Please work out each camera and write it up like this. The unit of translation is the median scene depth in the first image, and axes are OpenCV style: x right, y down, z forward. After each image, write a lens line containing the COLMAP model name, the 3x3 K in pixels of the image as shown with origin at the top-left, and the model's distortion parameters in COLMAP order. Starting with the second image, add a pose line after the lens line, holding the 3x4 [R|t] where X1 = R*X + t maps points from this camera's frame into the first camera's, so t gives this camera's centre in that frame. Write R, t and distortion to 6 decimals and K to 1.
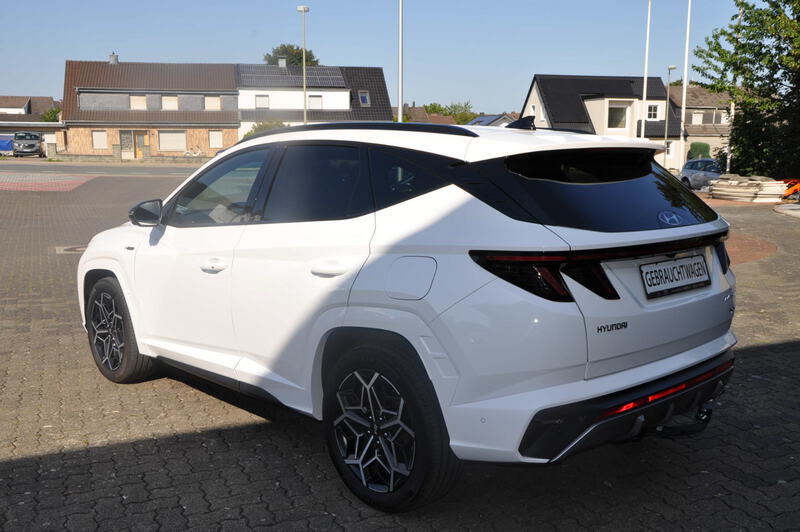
lens RADIAL K [[779.1, 0, 388.3], [0, 779.1, 265.4], [0, 0, 1]] dist [0.010458, 0.029128]
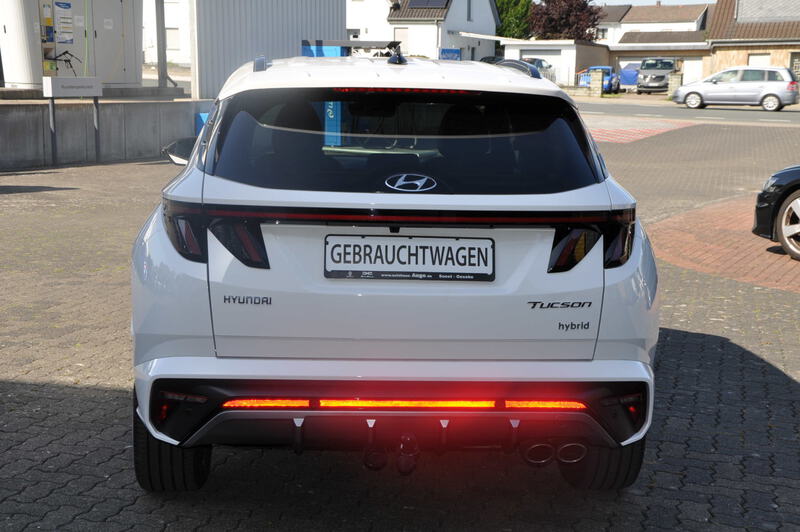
lens RADIAL K [[1191.0, 0, 400.0], [0, 1191.0, 266.0], [0, 0, 1]] dist [0.286164, 0.042990]
pose [[0.783585, 0.111348, -0.611225, 0.756555], [-0.111449, 0.993042, 0.038027, -0.015712], [0.611207, 0.038323, 0.790543, 0.048277]]
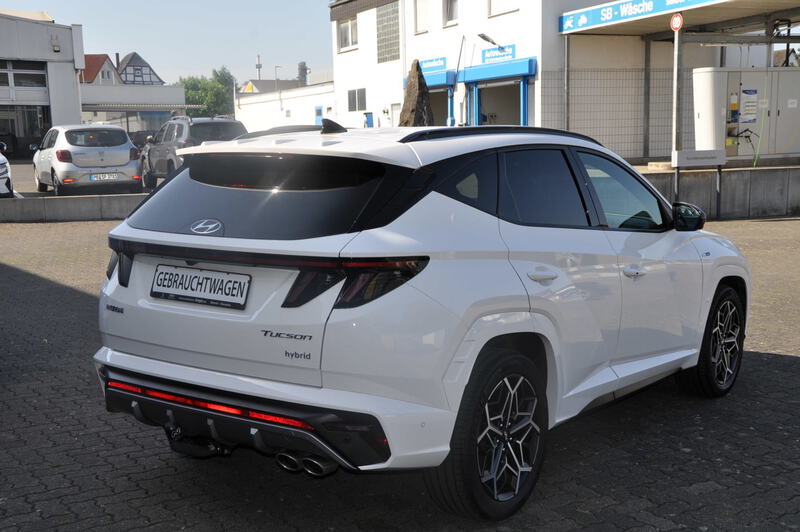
lens RADIAL K [[975.7, 0, 400.0], [0, 975.7, 266.0], [0, 0, 1]] dist [0.027123, 0.316231]
pose [[0.188988, 0.118138, -0.974847, 1.118239], [-0.137880, 0.986095, 0.092771, -0.110925], [0.972251, 0.116880, 0.202648, 0.697004]]
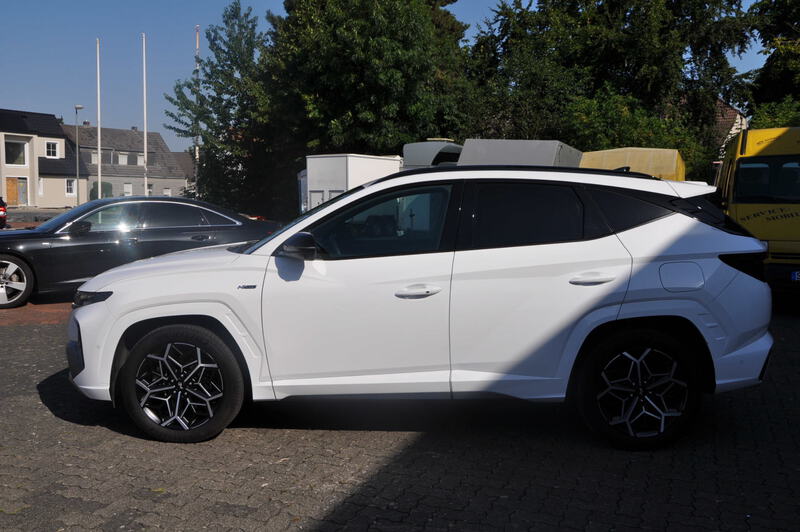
lens RADIAL K [[779.1, 0, 388.3], [0, 779.1, 265.4], [0, 0, 1]] dist [0.010458, 0.029128]
pose [[0.703373, -0.052257, 0.708898, -0.926953], [0.086864, 0.996139, -0.012755, -0.022718], [-0.705494, 0.070550, 0.705196, 0.237955]]
